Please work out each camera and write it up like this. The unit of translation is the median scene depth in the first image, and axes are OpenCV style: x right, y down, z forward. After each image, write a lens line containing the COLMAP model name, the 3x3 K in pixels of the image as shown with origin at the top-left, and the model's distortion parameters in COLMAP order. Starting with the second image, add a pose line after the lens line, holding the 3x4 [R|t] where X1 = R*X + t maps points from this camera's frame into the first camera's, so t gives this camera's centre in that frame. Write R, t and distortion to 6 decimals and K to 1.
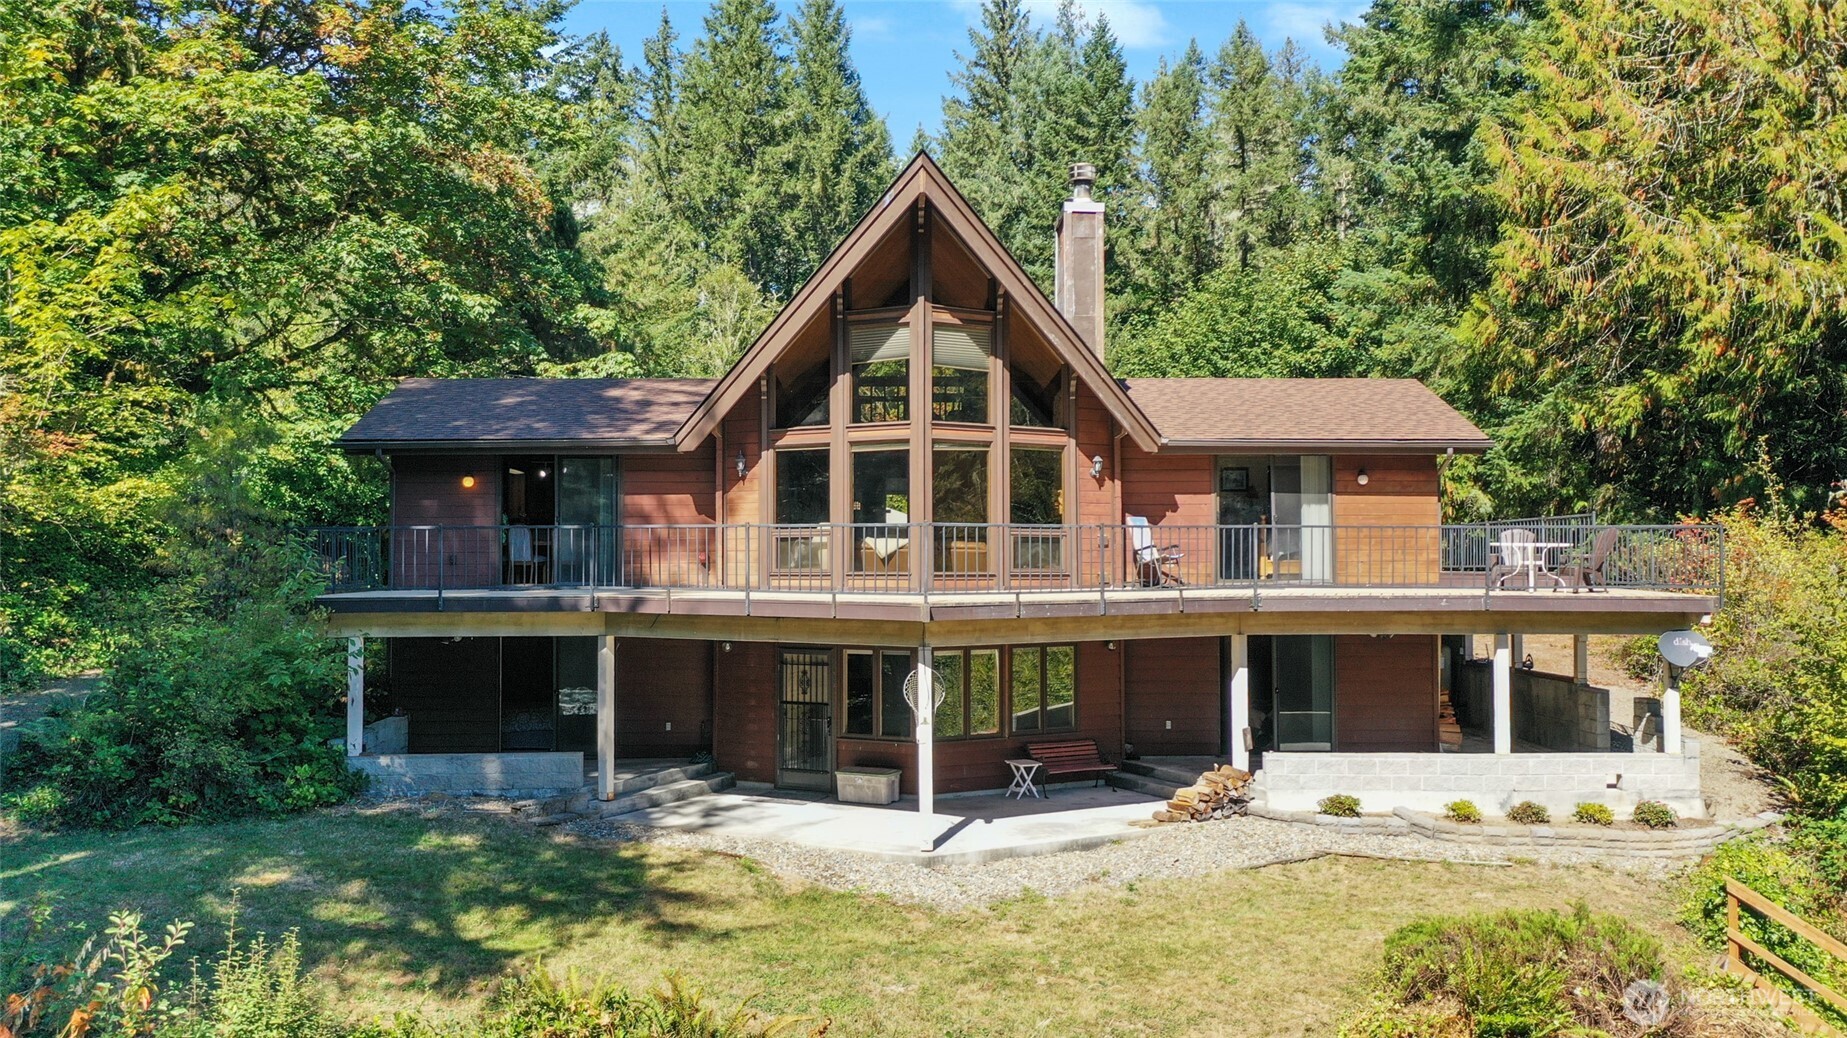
lens RADIAL K [[1557.6, 0, 919.5], [0, 1557.6, 517.4], [0, 0, 1]] dist [0.002987, 0.018376]
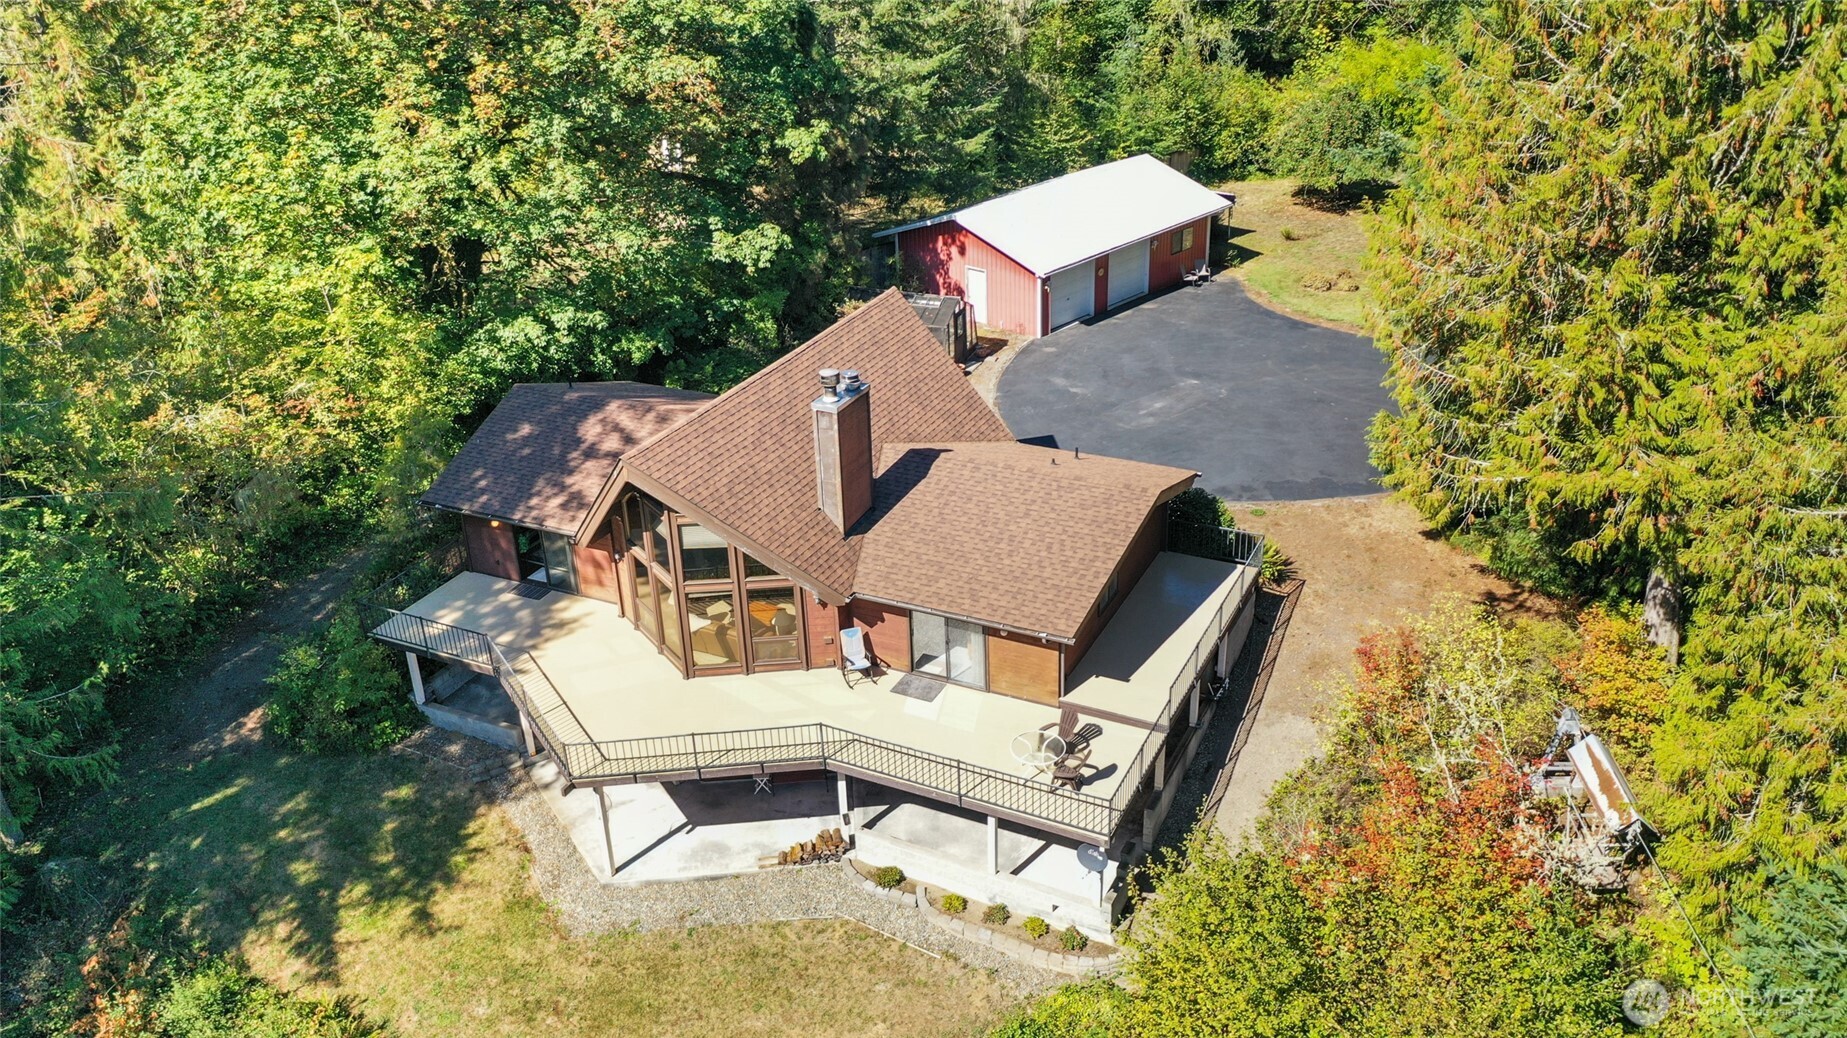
lens RADIAL K [[1485.5, 0, 929.1], [0, 1485.5, 523.5], [0, 0, 1]] dist [0.030707, 0.001031]
pose [[0.890295, 0.182351, -0.417281, 0.795585], [0.043009, 0.878560, 0.475691, -0.770920], [0.453349, -0.441452, 0.774335, 0.003704]]
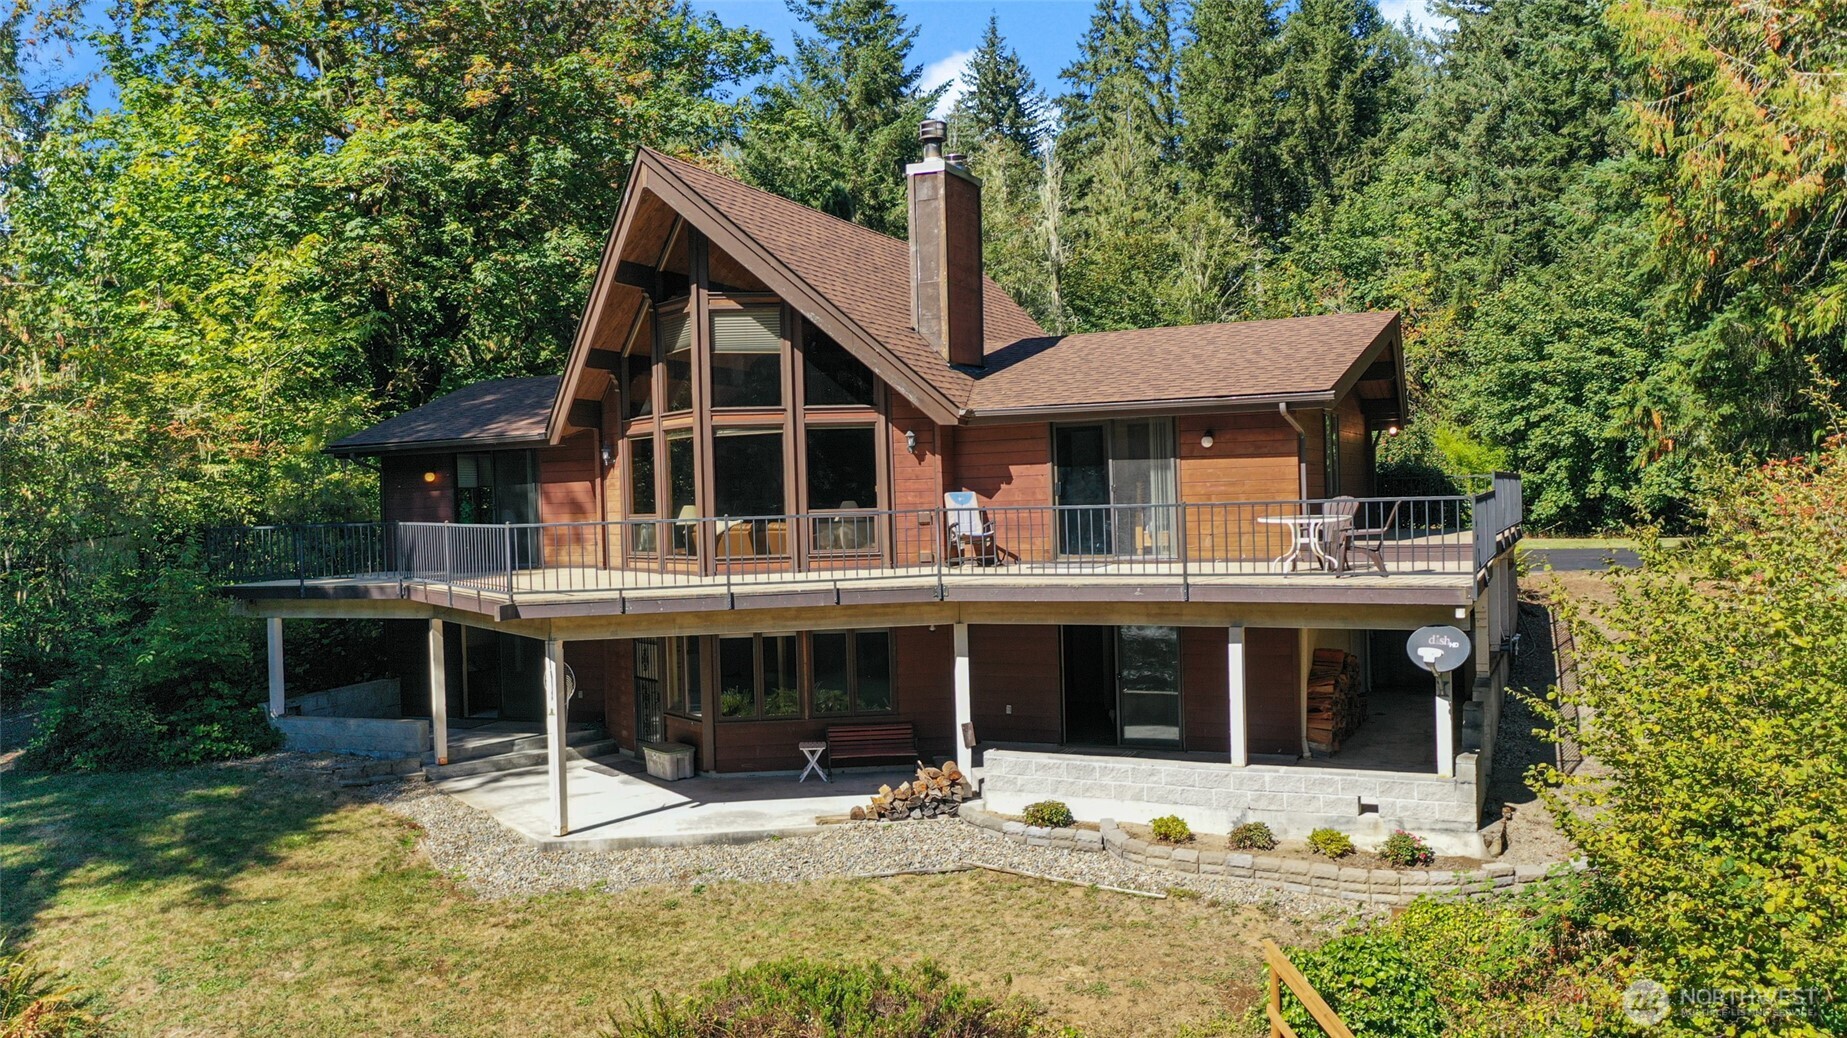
lens RADIAL K [[1485.5, 0, 923.0], [0, 1485.5, 513.6], [0, 0, 1]] dist [0.030707, 0.001031]
pose [[0.901443, -0.020280, -0.432422, 0.532900], [0.040836, 0.998431, 0.038303, -0.023856], [0.430967, -0.052187, 0.900857, 0.176757]]
